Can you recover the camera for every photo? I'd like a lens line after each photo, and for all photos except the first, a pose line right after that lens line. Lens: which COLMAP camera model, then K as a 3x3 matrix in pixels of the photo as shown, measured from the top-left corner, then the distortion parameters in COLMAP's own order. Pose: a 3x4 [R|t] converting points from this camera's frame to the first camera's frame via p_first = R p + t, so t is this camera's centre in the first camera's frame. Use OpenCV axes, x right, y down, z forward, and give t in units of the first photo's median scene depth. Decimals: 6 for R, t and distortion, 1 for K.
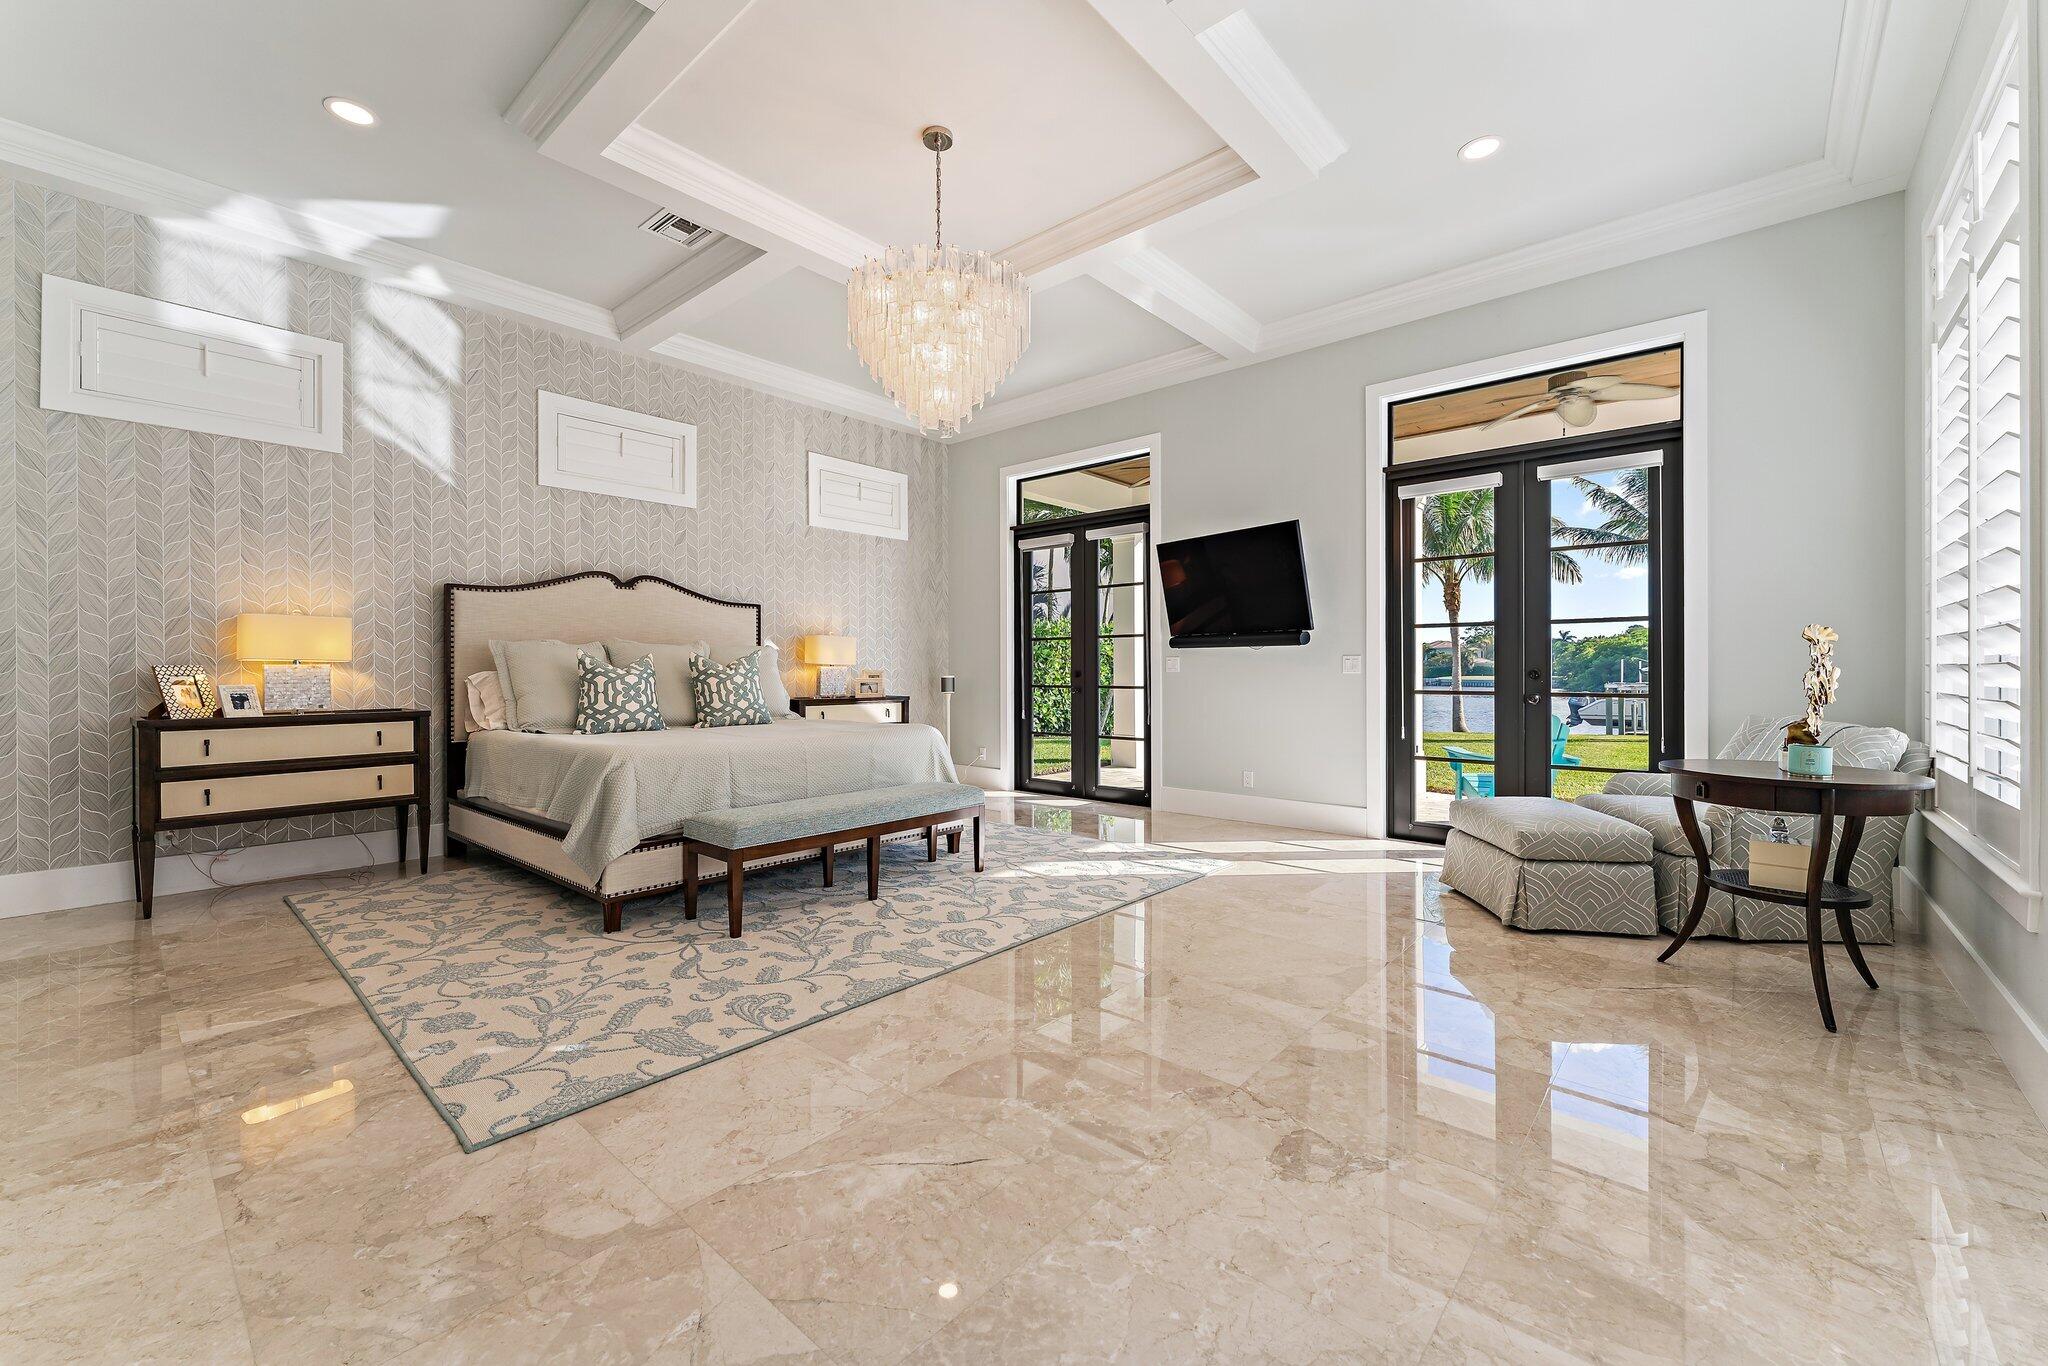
lens RADIAL K [[832.0, 0, 1014.1], [0, 832.0, 668.6], [0, 0, 1]] dist [0.001068, 0.000706]
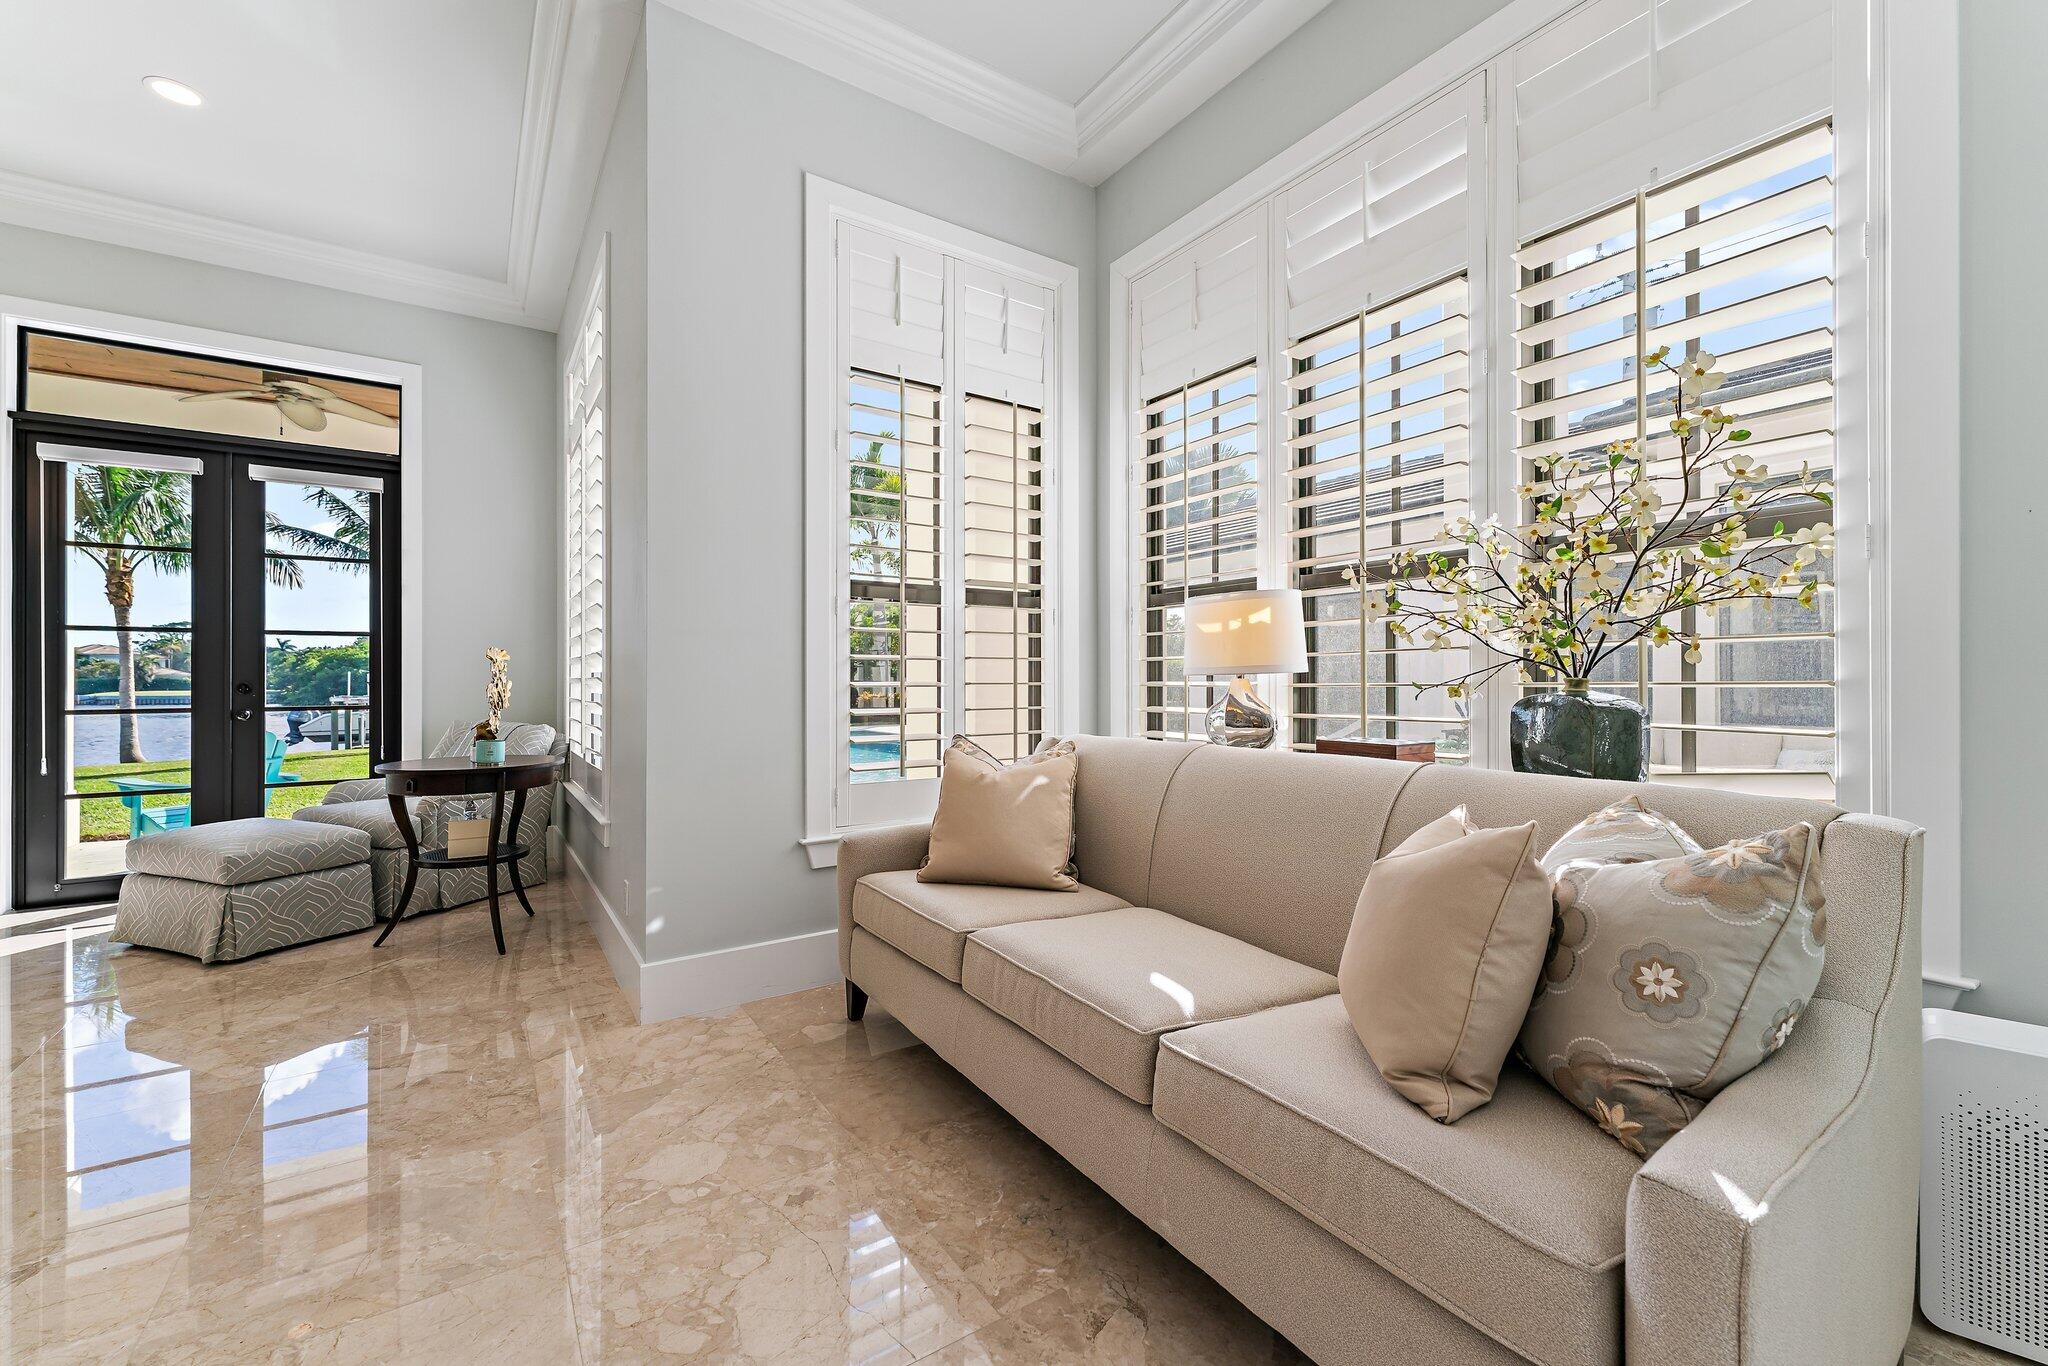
lens RADIAL K [[832.0, 0, 1019.0], [0, 832.0, 676.0], [0, 0, 1]] dist [0.001068, 0.000706]
pose [[0.259643, 0.004632, 0.965693, -0.056700], [0.001536, 0.999985, -0.005209, -0.000296], [-0.965703, 0.002836, 0.259633, -0.089045]]
